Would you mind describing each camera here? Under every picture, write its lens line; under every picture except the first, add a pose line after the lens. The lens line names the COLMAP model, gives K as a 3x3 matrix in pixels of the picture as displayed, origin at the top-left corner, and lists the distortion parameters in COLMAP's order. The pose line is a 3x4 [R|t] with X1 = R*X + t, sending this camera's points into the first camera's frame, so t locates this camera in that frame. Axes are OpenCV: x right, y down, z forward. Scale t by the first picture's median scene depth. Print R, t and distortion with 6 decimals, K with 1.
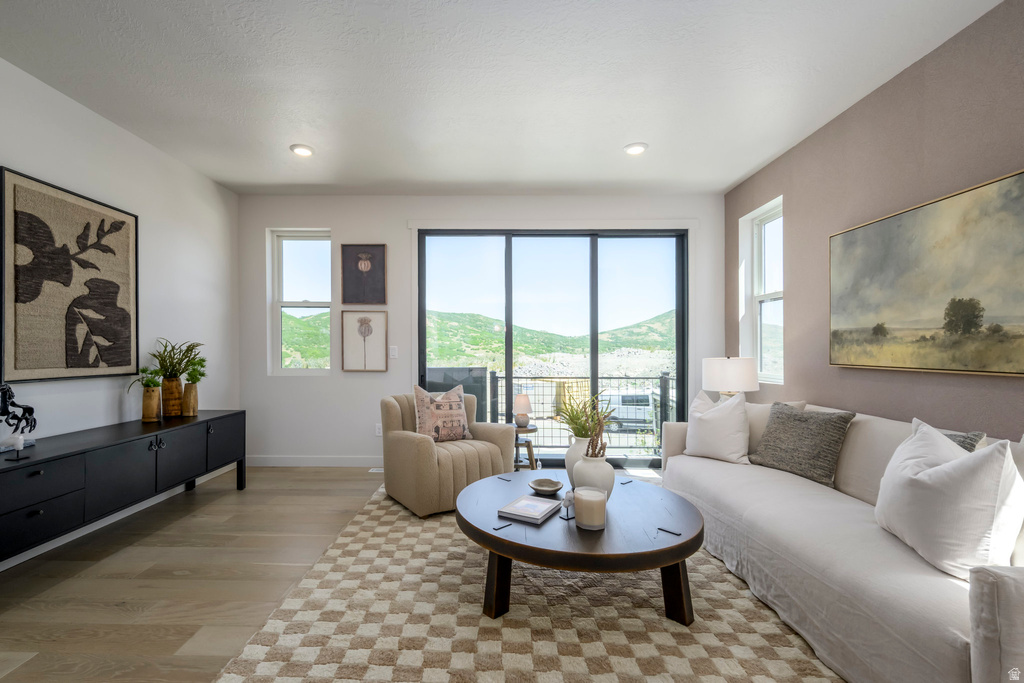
lens RADIAL K [[457.1, 0, 471.6], [0, 457.1, 342.1], [0, 0, 1]] dist [0.005740, -0.002880]
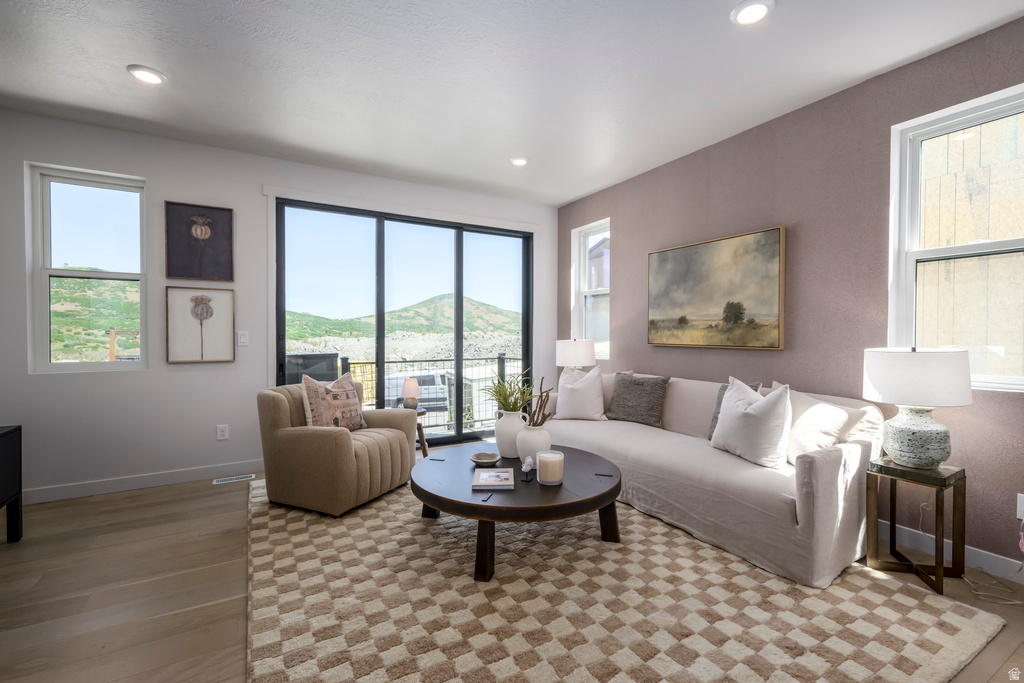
lens RADIAL K [[457.1, 0, 507.1], [0, 457.1, 331.5], [0, 0, 1]] dist [0.005740, -0.002880]
pose [[0.845368, -0.003090, 0.534175, -0.332276], [-0.004149, 0.999915, 0.012350, -0.005014], [-0.534168, -0.012657, 0.845284, 0.038499]]
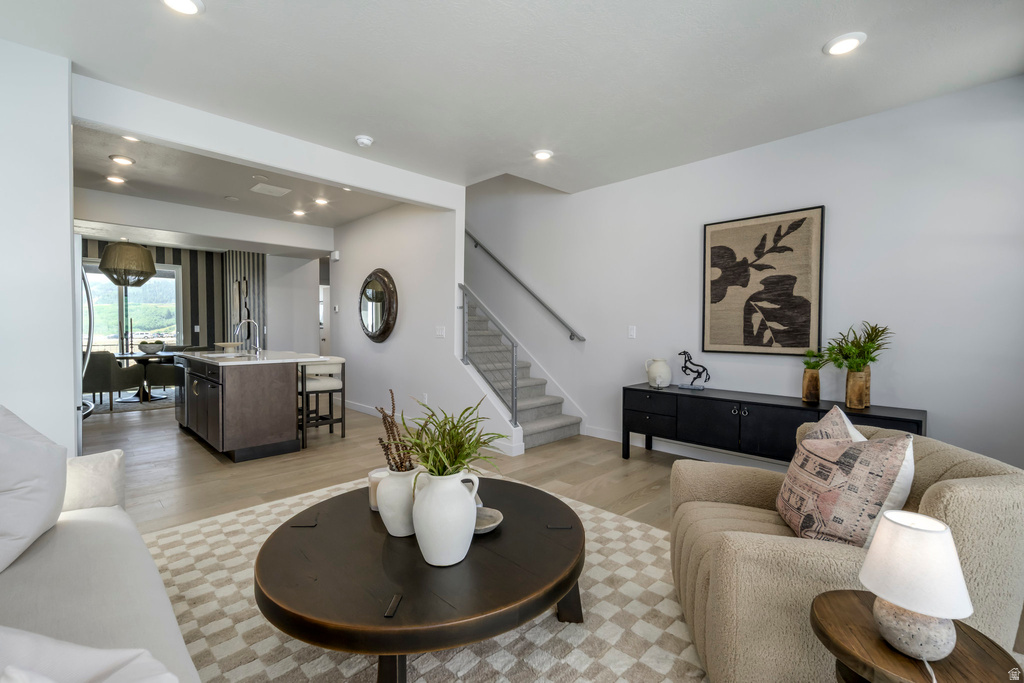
lens RADIAL K [[457.1, 0, 520.6], [0, 457.1, 332.3], [0, 0, 1]] dist [0.005740, -0.002880]
pose [[-0.654675, -0.000190, -0.755911, 0.590274], [0.003936, 0.999986, -0.003660, 0.017662], [0.755900, -0.005371, -0.654665, 1.324759]]
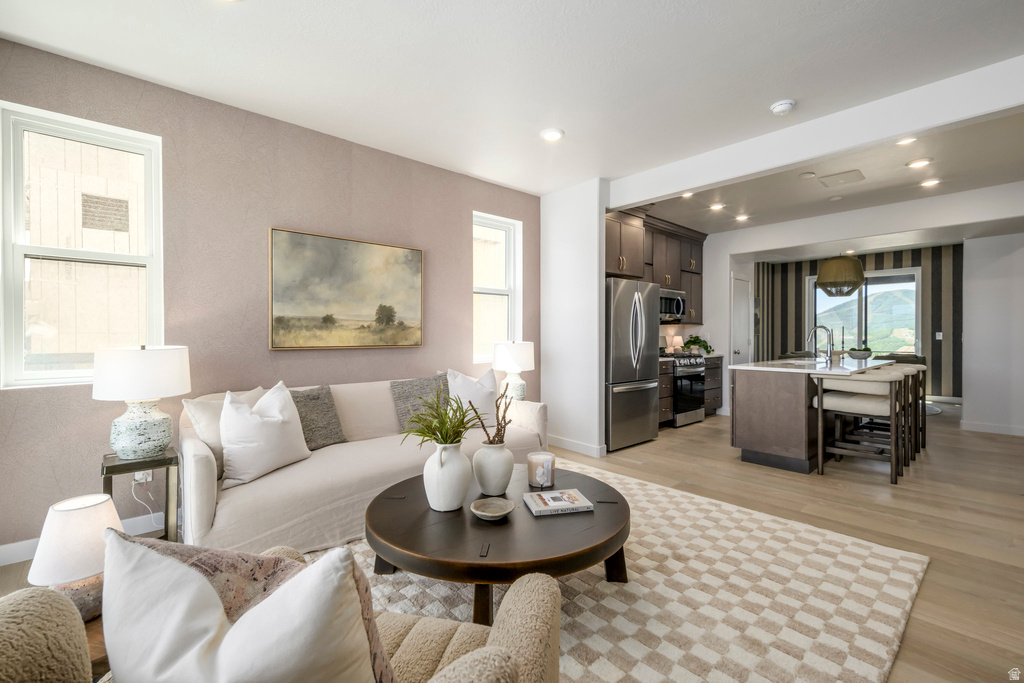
lens RADIAL K [[457.1, 0, 509.4], [0, 457.1, 341.0], [0, 0, 1]] dist [0.005740, -0.002880]
pose [[-0.719640, -0.019970, 0.694060, -0.351576], [-0.015873, 0.999798, 0.012309, 0.010186], [-0.694165, -0.002159, -0.719812, 1.352542]]
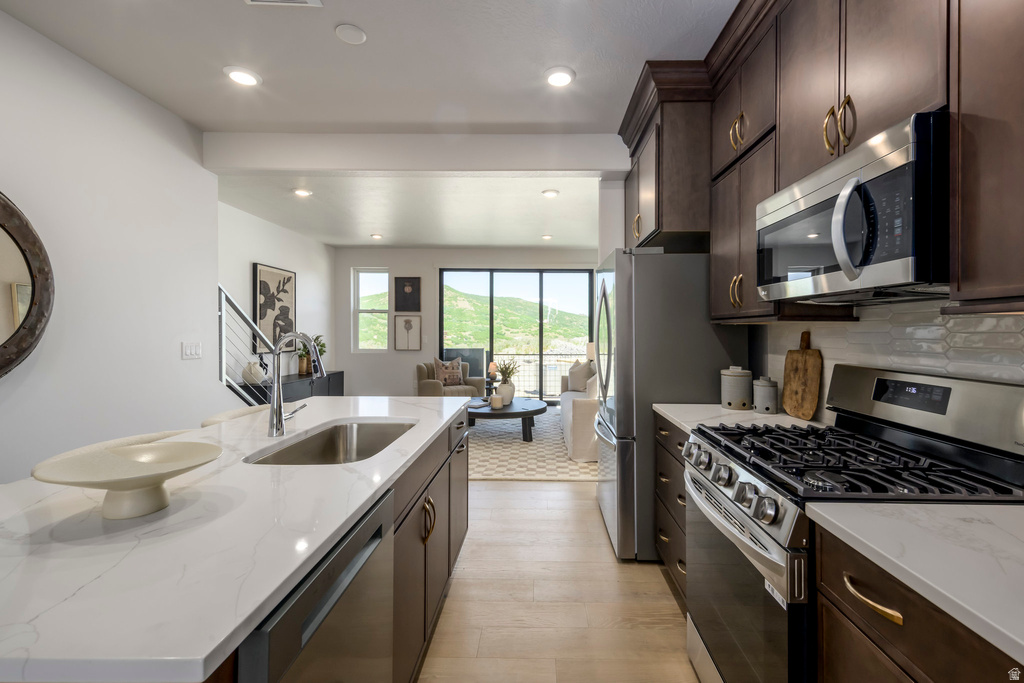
lens RADIAL K [[457.1, 0, 510.5], [0, 457.1, 316.8], [0, 0, 1]] dist [0.005740, -0.002880]
pose [[0.999993, -0.002060, -0.003248, 0.248501], [0.001997, 0.999808, -0.019515, -0.044887], [0.003288, 0.019508, 0.999804, -1.135094]]
